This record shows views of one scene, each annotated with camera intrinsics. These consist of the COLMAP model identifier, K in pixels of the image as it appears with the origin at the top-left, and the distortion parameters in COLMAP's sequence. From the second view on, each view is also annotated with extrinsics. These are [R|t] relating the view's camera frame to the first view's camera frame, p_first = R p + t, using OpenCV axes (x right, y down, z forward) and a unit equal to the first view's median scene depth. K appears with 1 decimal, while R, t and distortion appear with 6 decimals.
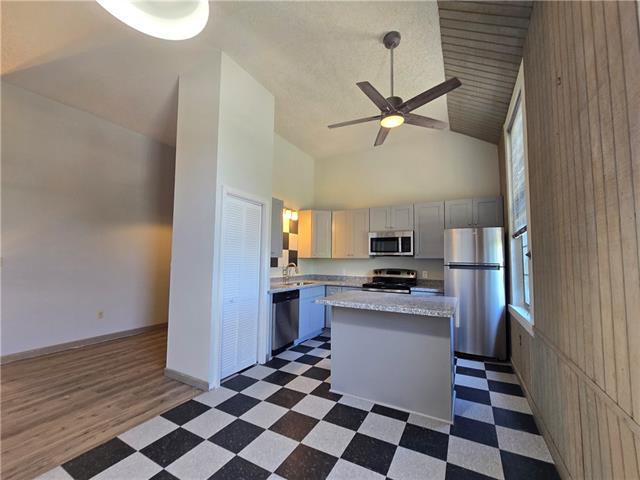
lens RADIAL K [[259.7, 0, 319.0], [0, 259.7, 240.5], [0, 0, 1]] dist [-0.010209, 0.002526]
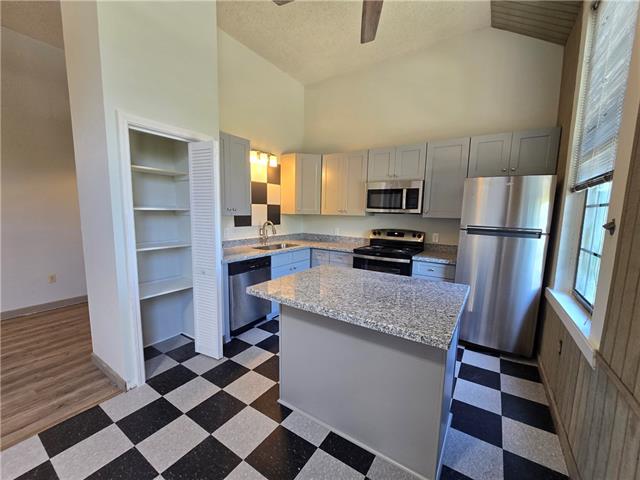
lens RADIAL K [[259.7, 0, 323.1], [0, 259.7, 240.4], [0, 0, 1]] dist [-0.010209, 0.002526]
pose [[0.997834, 0.014306, -0.064213, 0.152438], [-0.001885, 0.981885, 0.189468, -0.010215], [0.065761, -0.188936, 0.979785, 0.265515]]
